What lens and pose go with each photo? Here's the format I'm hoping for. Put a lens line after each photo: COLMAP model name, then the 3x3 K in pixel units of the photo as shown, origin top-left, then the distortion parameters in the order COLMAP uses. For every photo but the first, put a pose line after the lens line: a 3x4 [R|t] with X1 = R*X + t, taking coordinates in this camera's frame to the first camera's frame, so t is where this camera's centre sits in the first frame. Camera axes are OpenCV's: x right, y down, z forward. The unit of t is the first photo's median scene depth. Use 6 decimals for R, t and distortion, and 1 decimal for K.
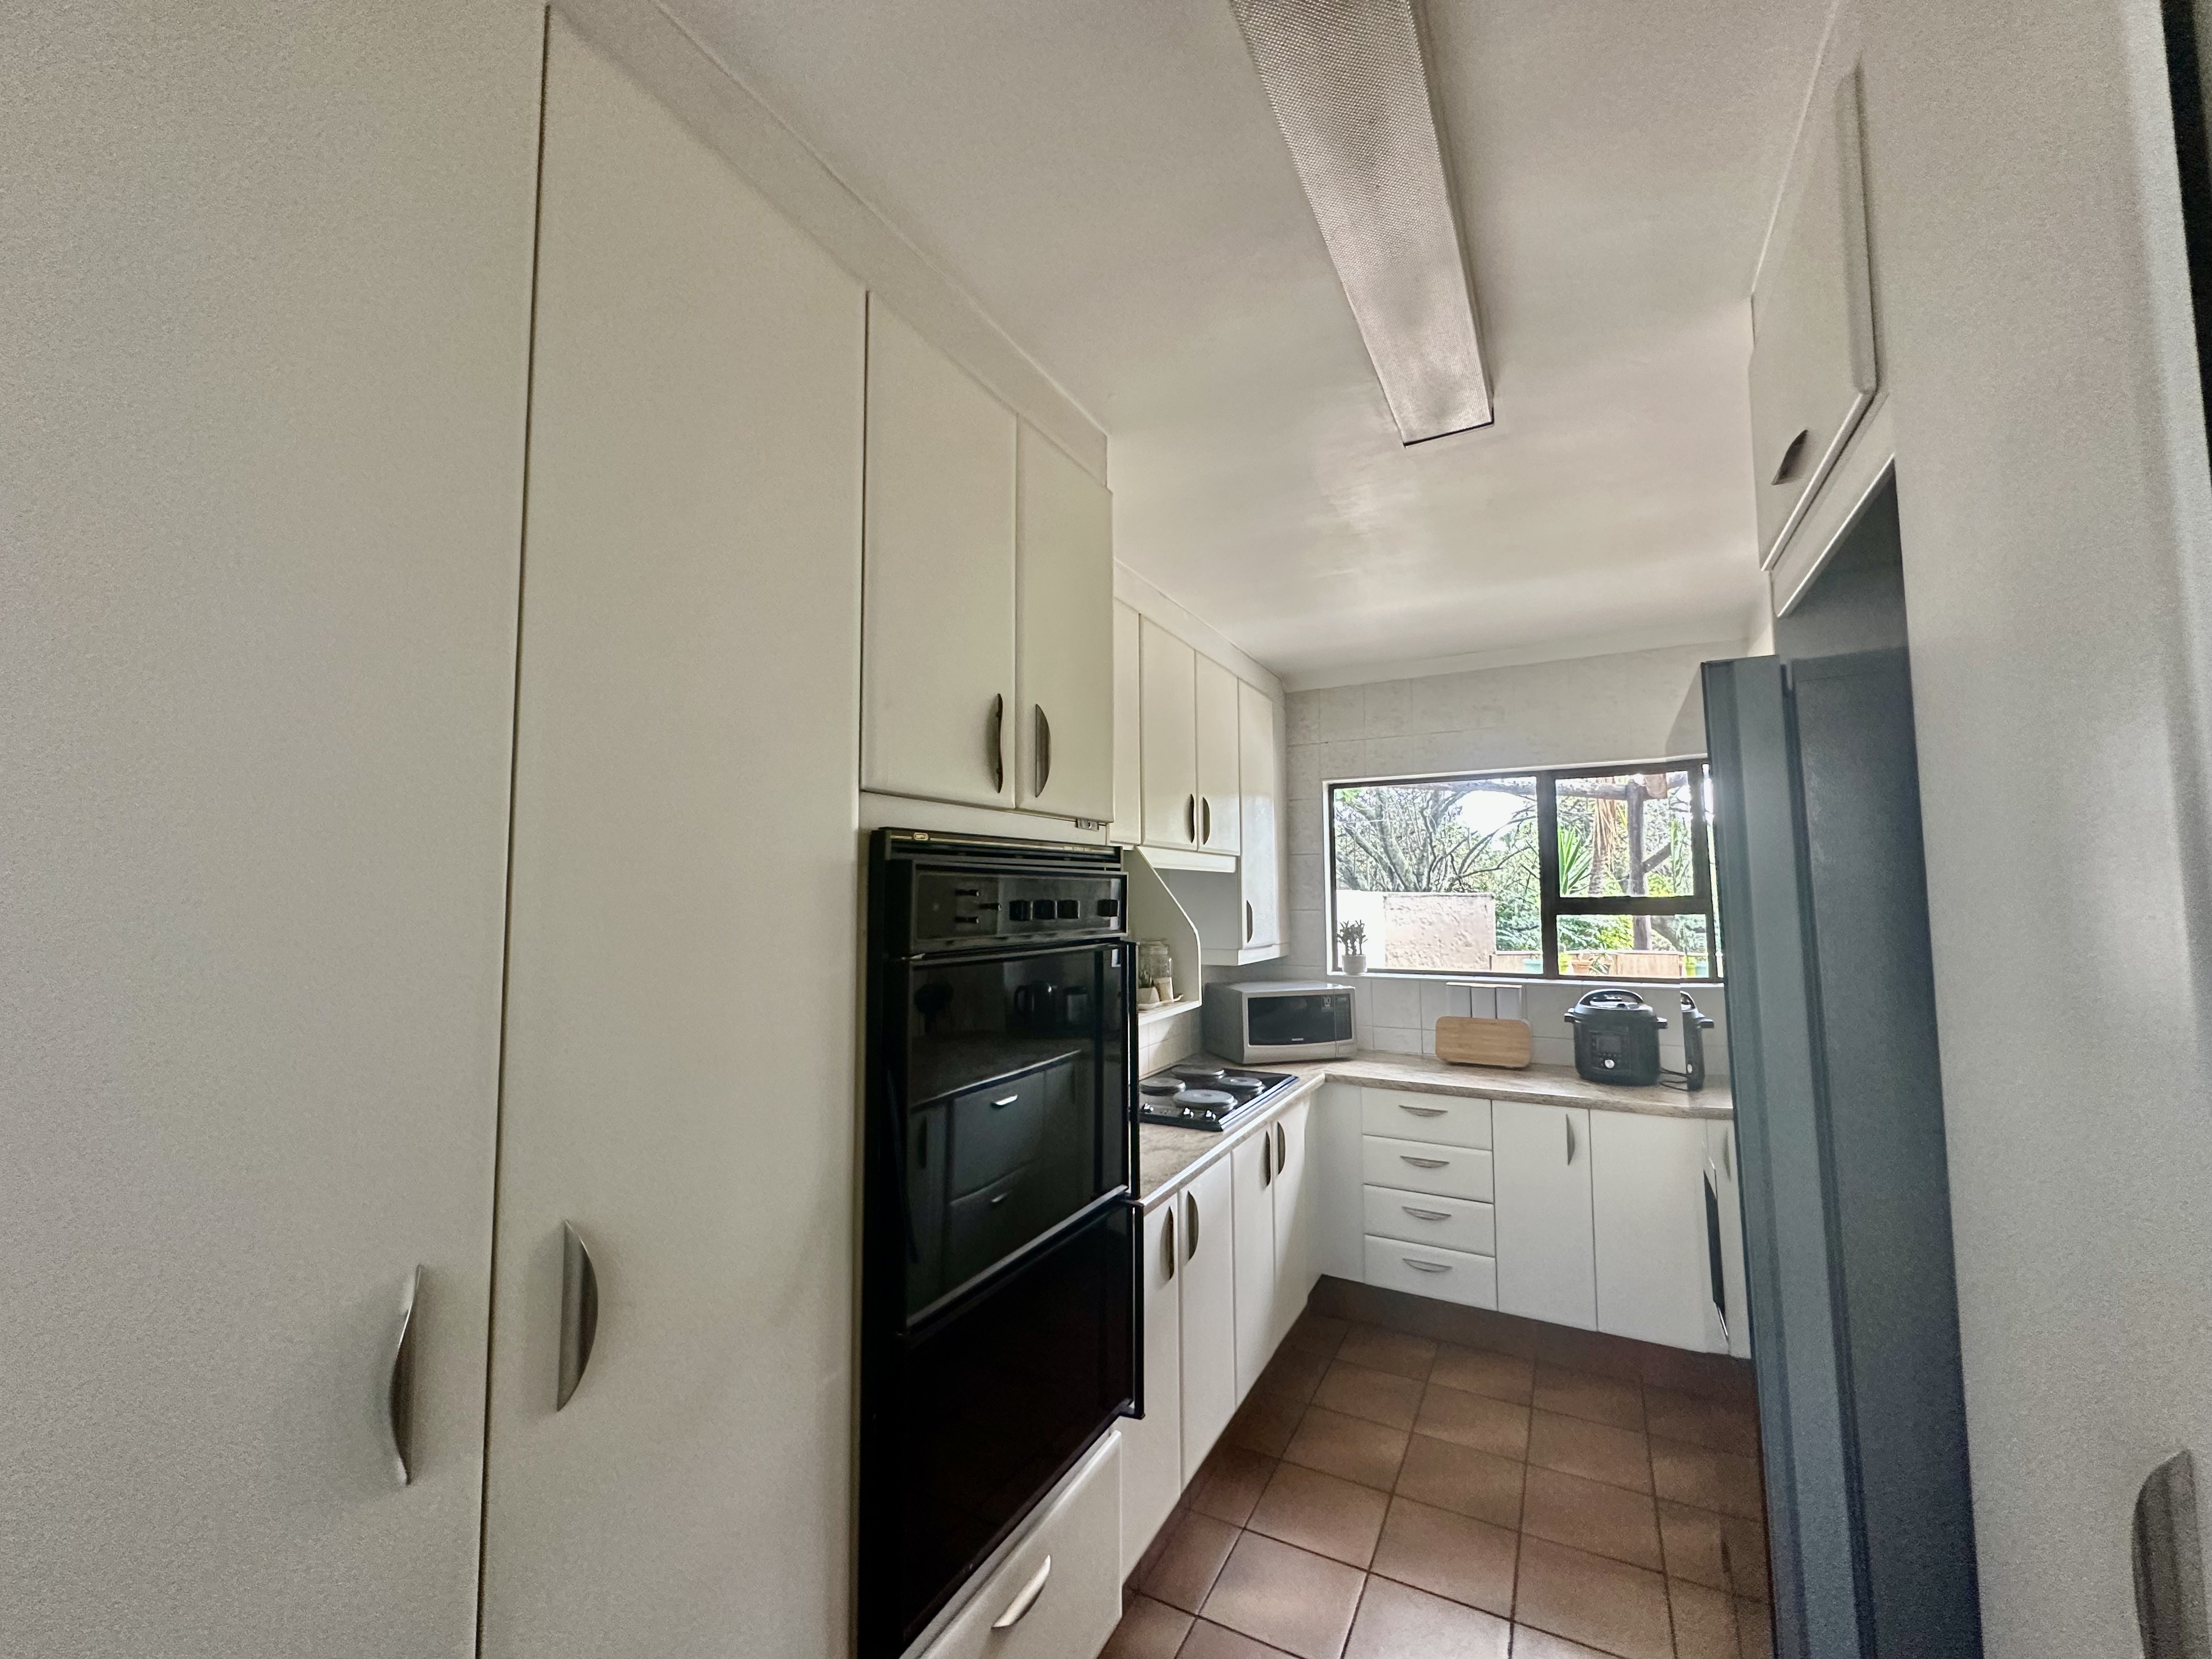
lens RADIAL K [[883.9, 0, 1104.0], [0, 883.9, 832.0], [0, 0, 1]] dist [-0.000964, 0.000293]
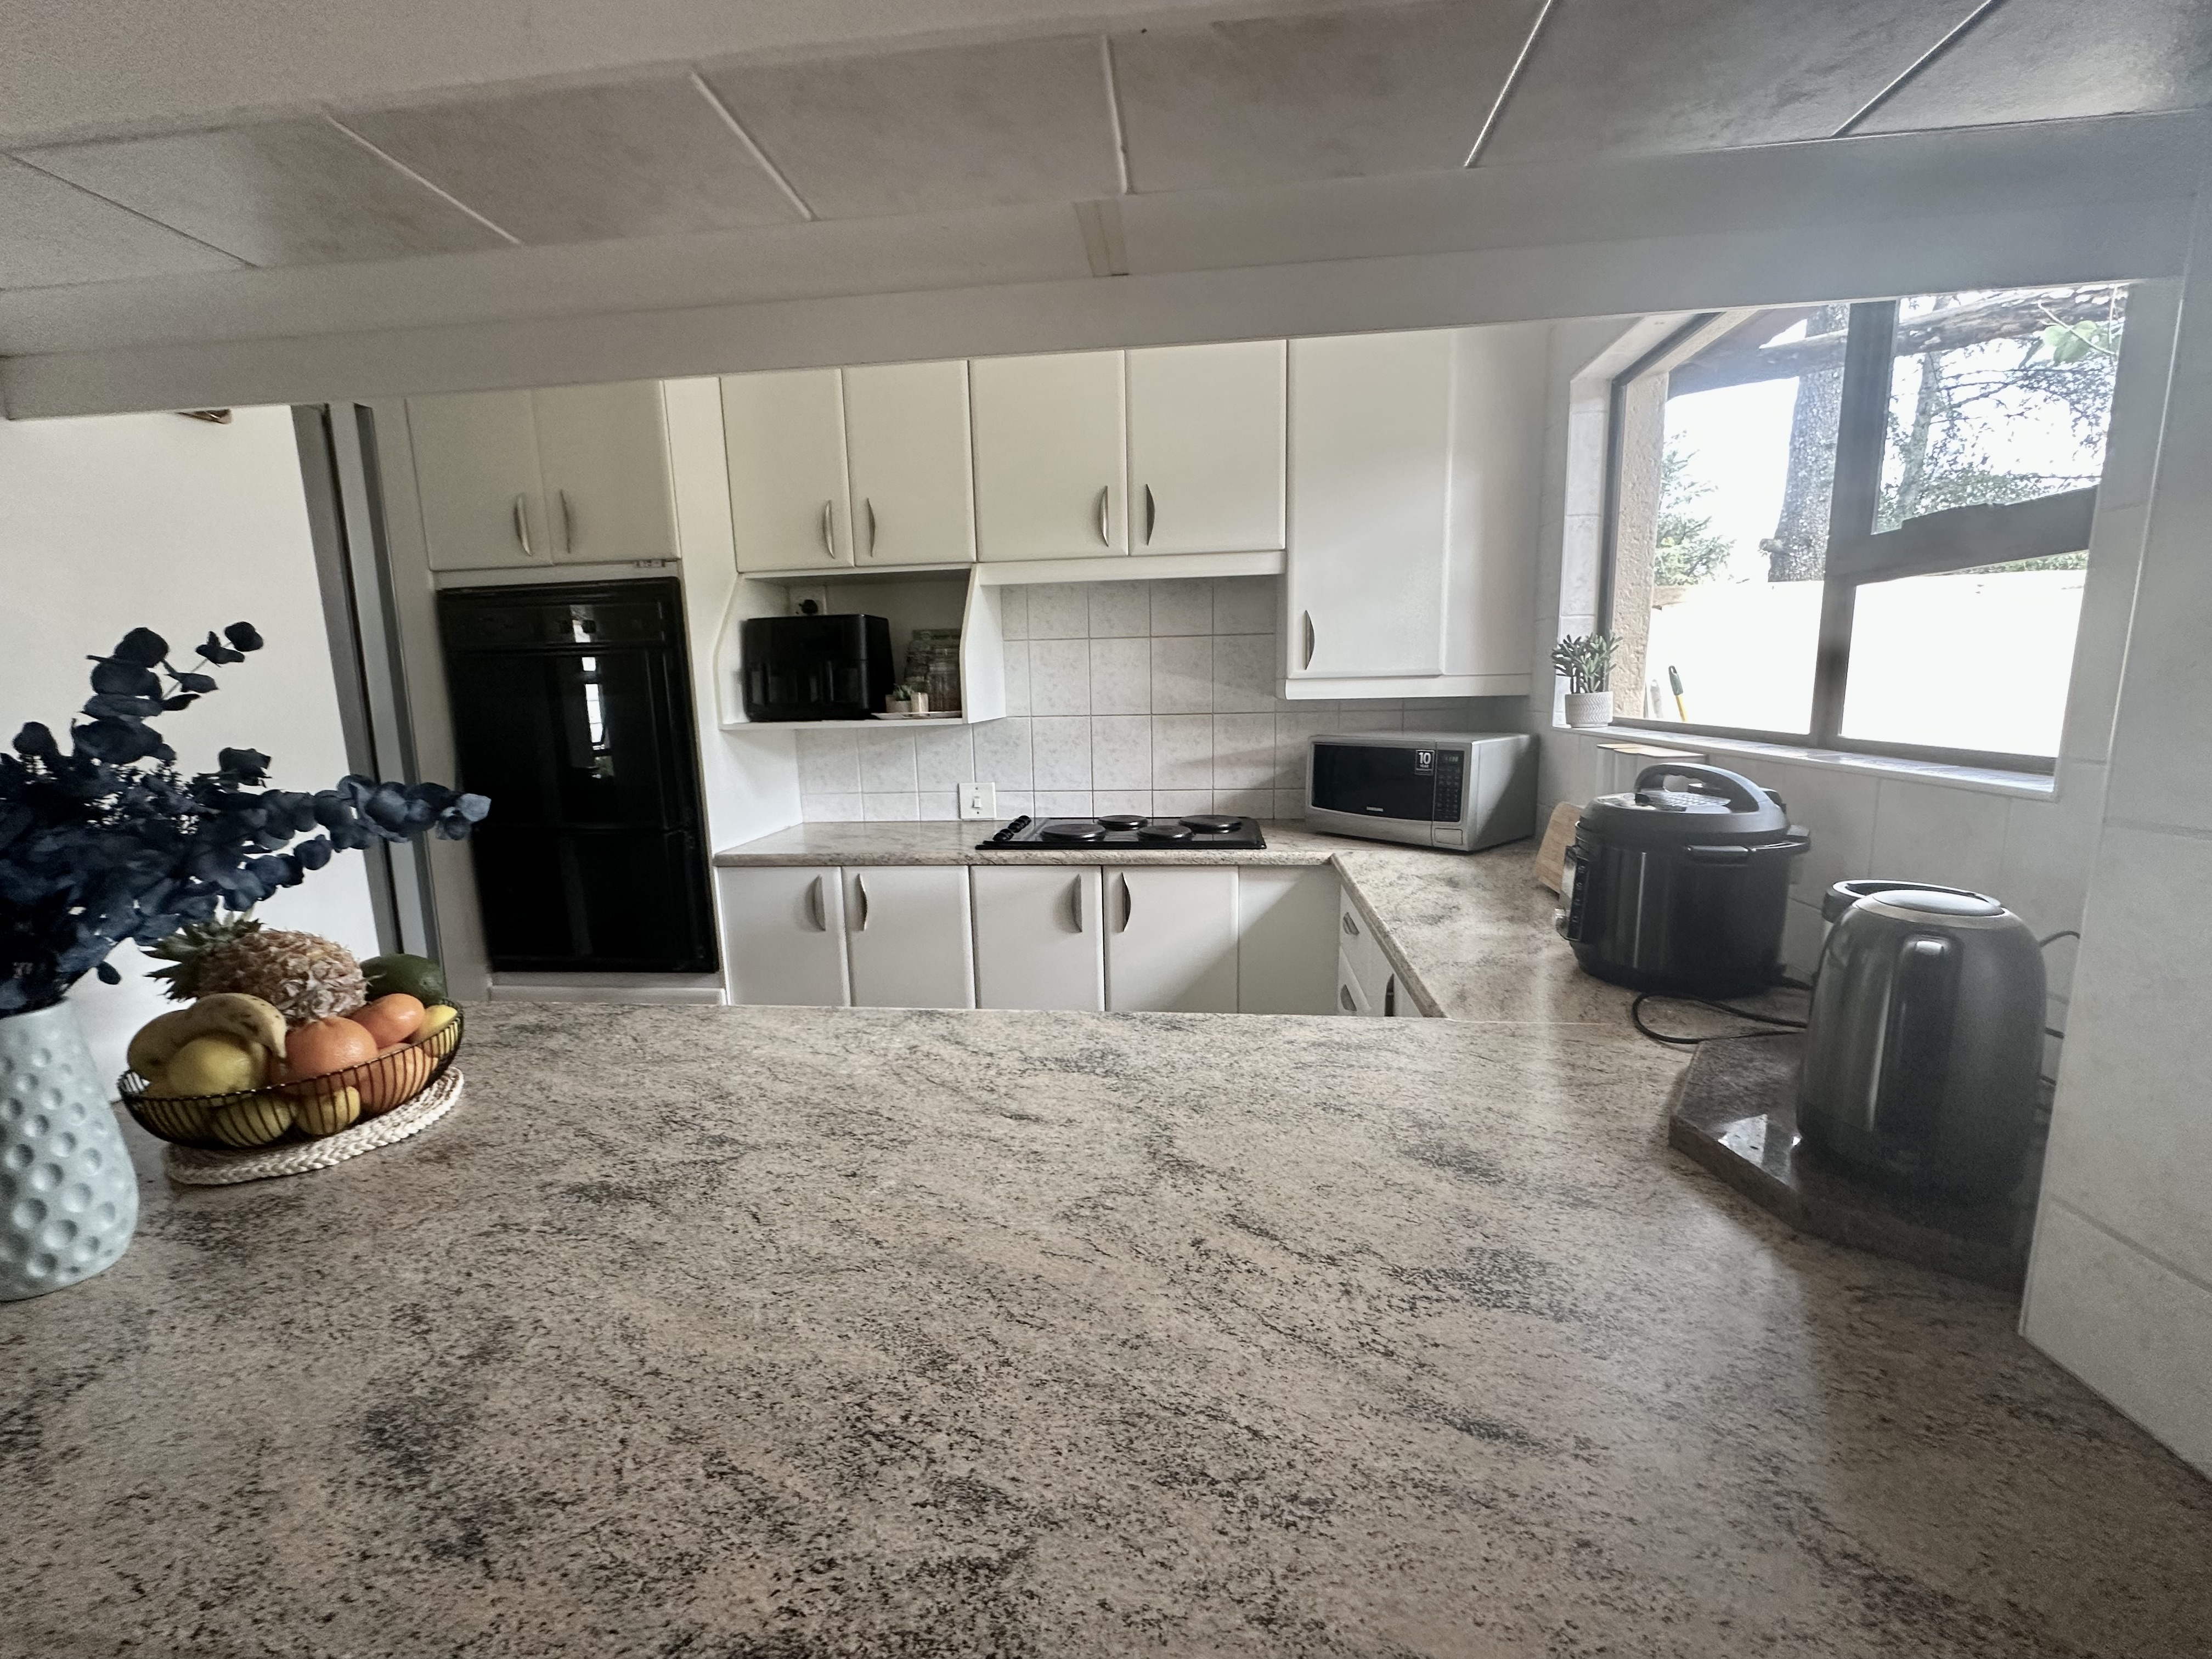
lens RADIAL K [[883.9, 0, 1104.0], [0, 883.9, 832.0], [0, 0, 1]] dist [-0.000964, 0.000293]
pose [[0.374338, 0.148646, -0.915301, 0.837361], [0.091076, 0.976402, 0.195817, 0.104810], [0.922809, -0.156663, 0.351966, 0.598043]]
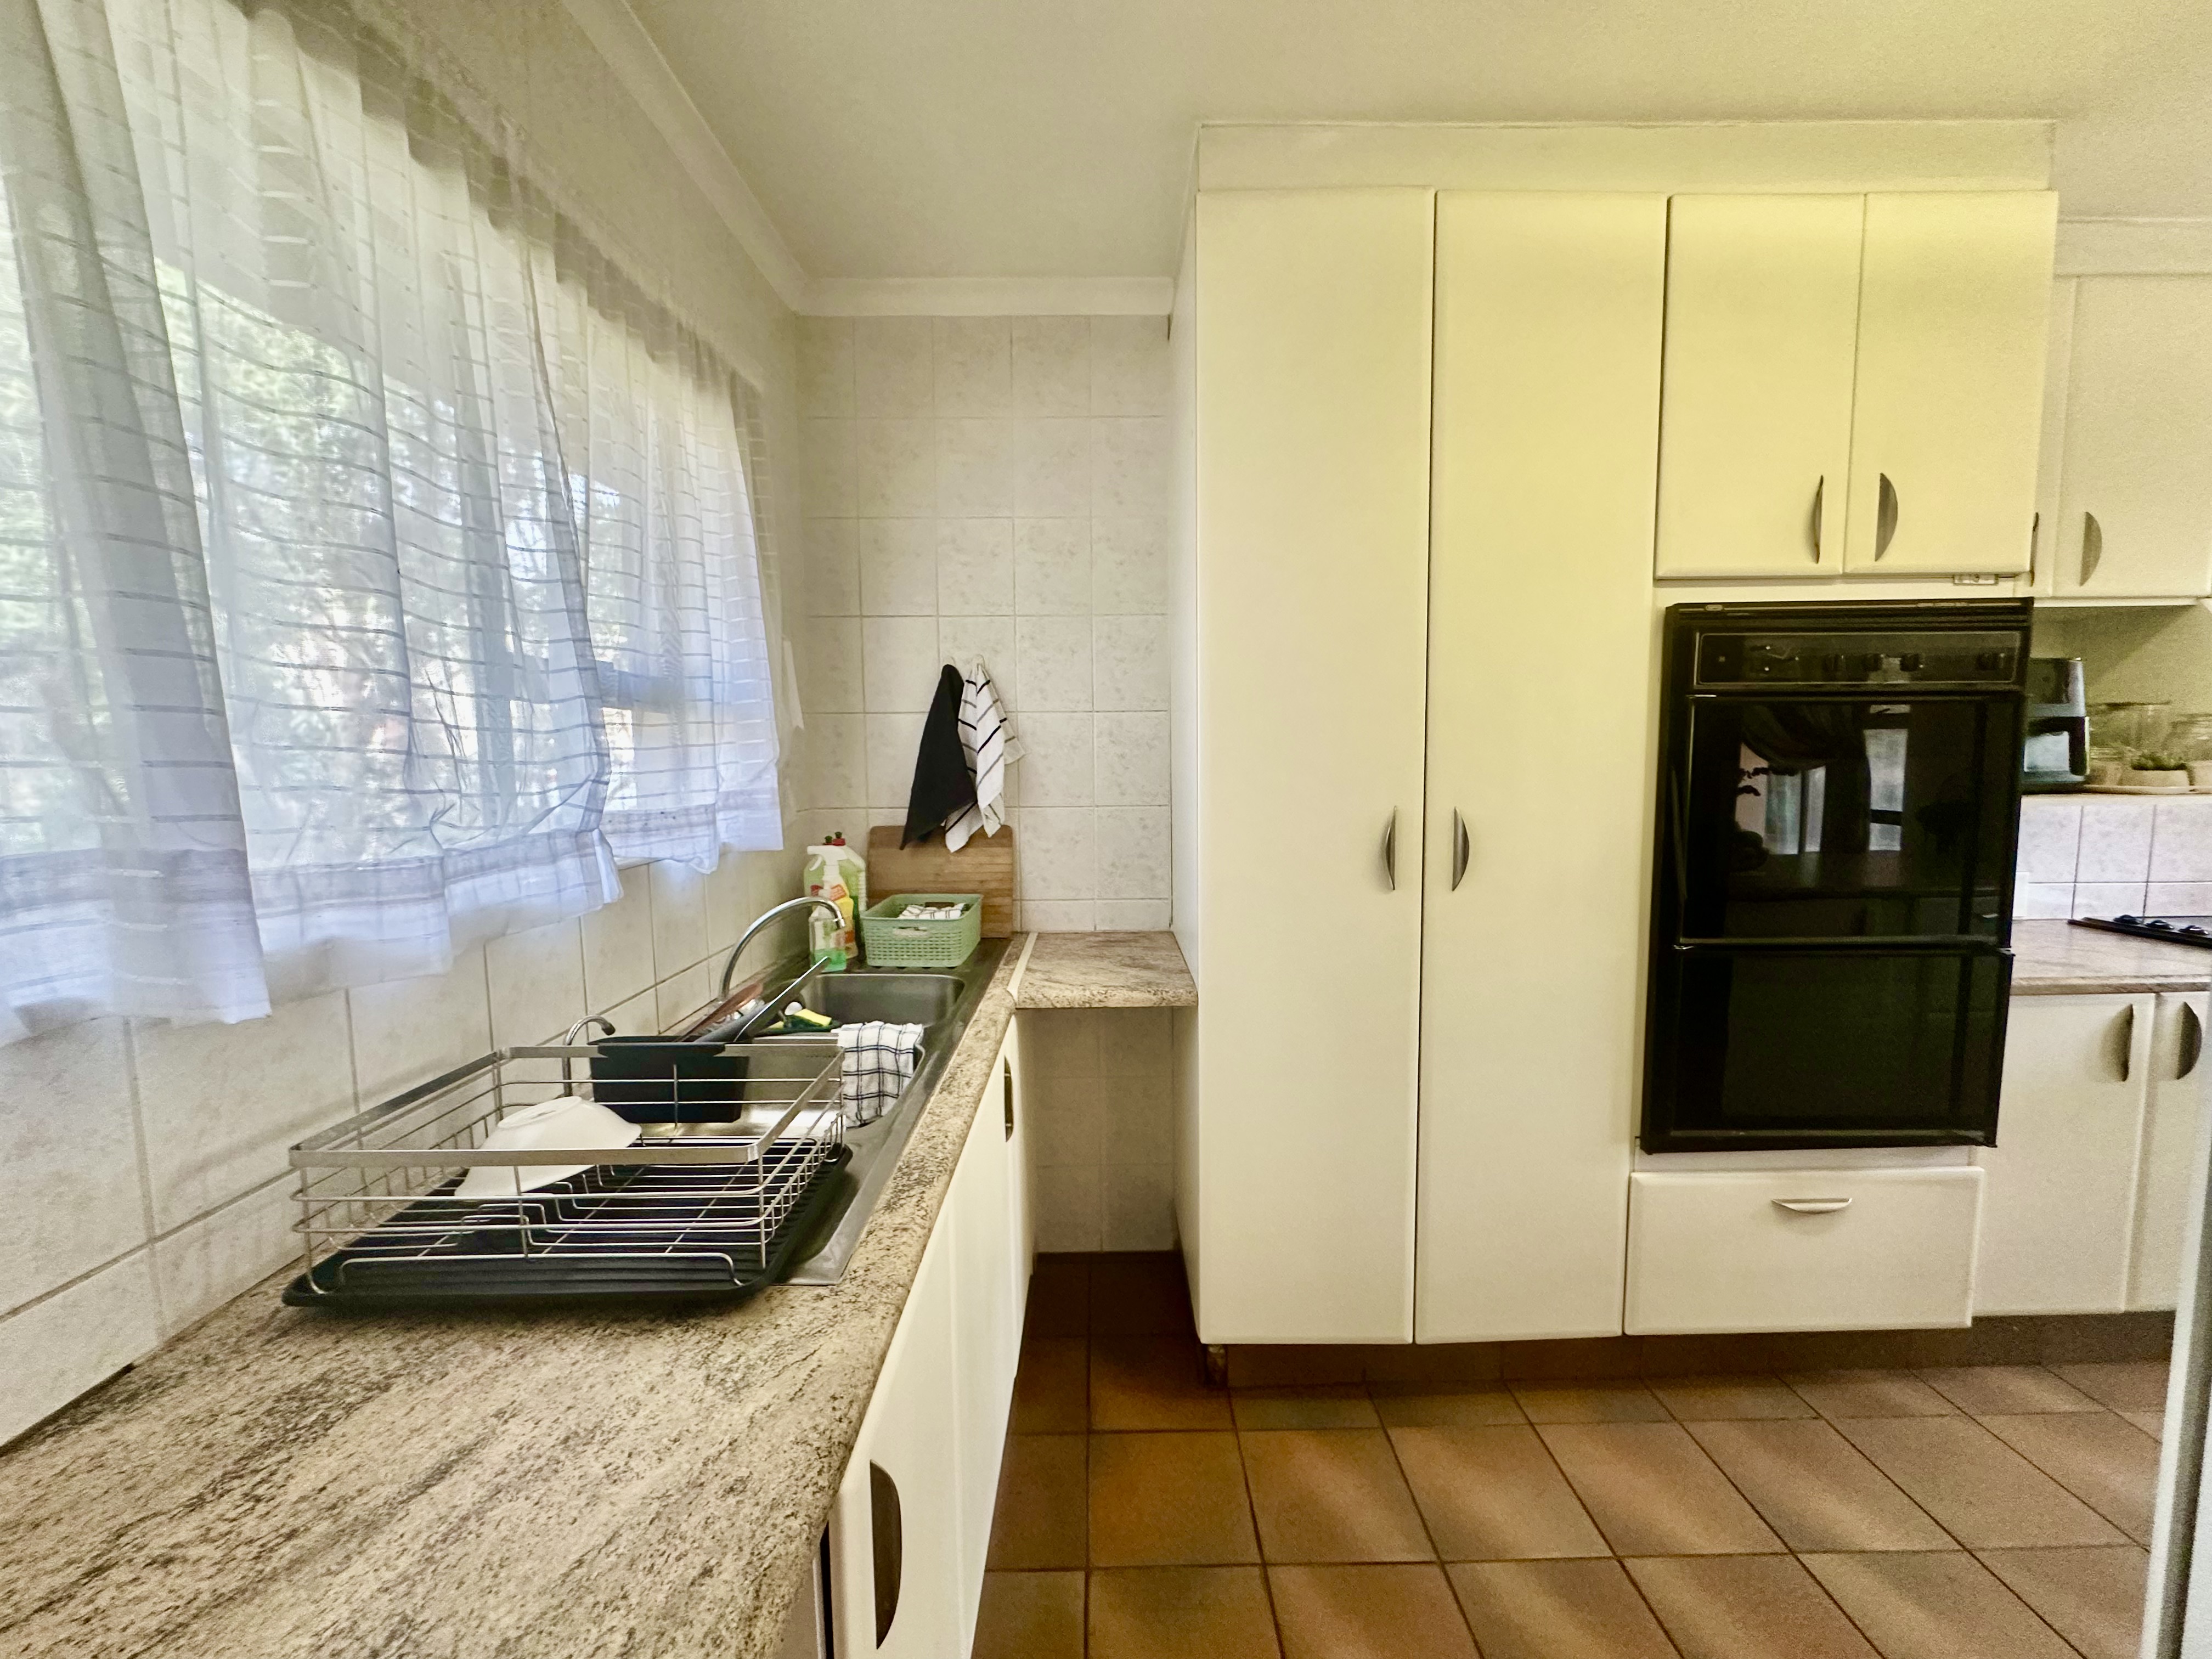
lens RADIAL K [[883.9, 0, 1104.0], [0, 883.9, 832.0], [0, 0, 1]] dist [-0.000964, 0.000293]
pose [[0.482815, 0.079097, -0.872143, 0.213421], [0.069936, 0.989249, 0.128434, 0.041746], [0.872925, -0.123004, 0.472093, -0.188702]]
